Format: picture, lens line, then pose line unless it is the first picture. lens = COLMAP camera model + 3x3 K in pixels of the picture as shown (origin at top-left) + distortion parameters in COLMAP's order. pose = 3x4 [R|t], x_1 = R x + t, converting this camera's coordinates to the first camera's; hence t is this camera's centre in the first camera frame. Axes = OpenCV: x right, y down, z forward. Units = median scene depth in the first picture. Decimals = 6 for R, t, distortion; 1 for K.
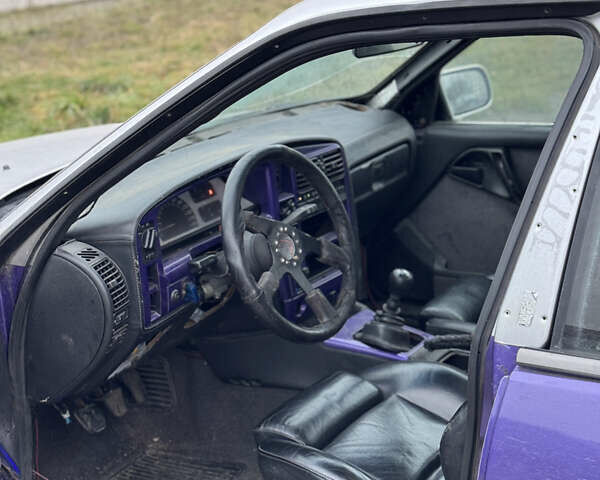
lens RADIAL K [[1116.2, 0, 298.1], [0, 1116.2, 242.0], [0, 0, 1]] dist [0.163767, 0.000000]
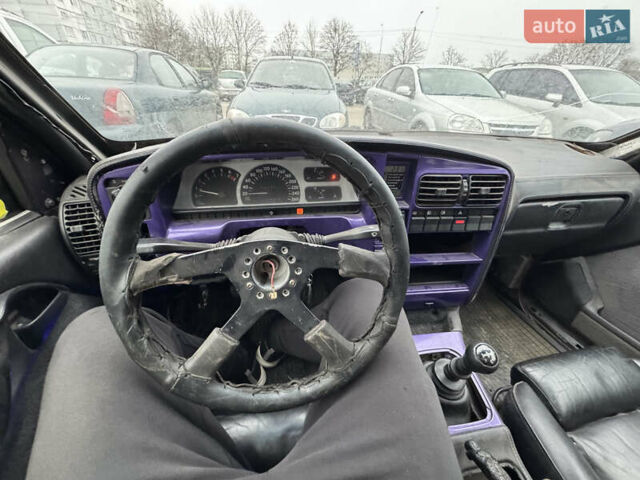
lens RADIAL K [[249.9, 0, 323.1], [0, 249.9, 237.0], [0, 0, 1]] dist [-0.013196, 0.000414]
pose [[0.650823, 0.437221, -0.620699, 0.091244], [-0.273969, 0.897699, 0.345076, -0.072458], [0.708075, -0.054531, 0.704028, 0.808529]]
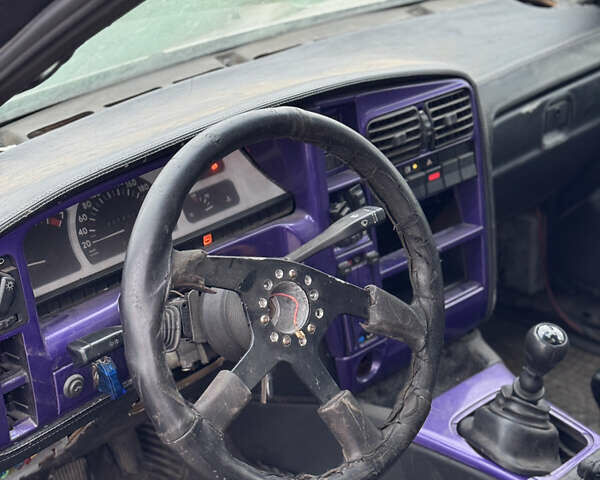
lens RADIAL K [[1116.2, 0, 303.3], [0, 1116.2, 236.8], [0, 0, 1]] dist [0.163767, 0.000000]
pose [[0.970691, 0.079439, -0.226822, 0.097861], [-0.049378, 0.989578, 0.135264, -0.087238], [0.235203, -0.120100, 0.964498, 0.450165]]
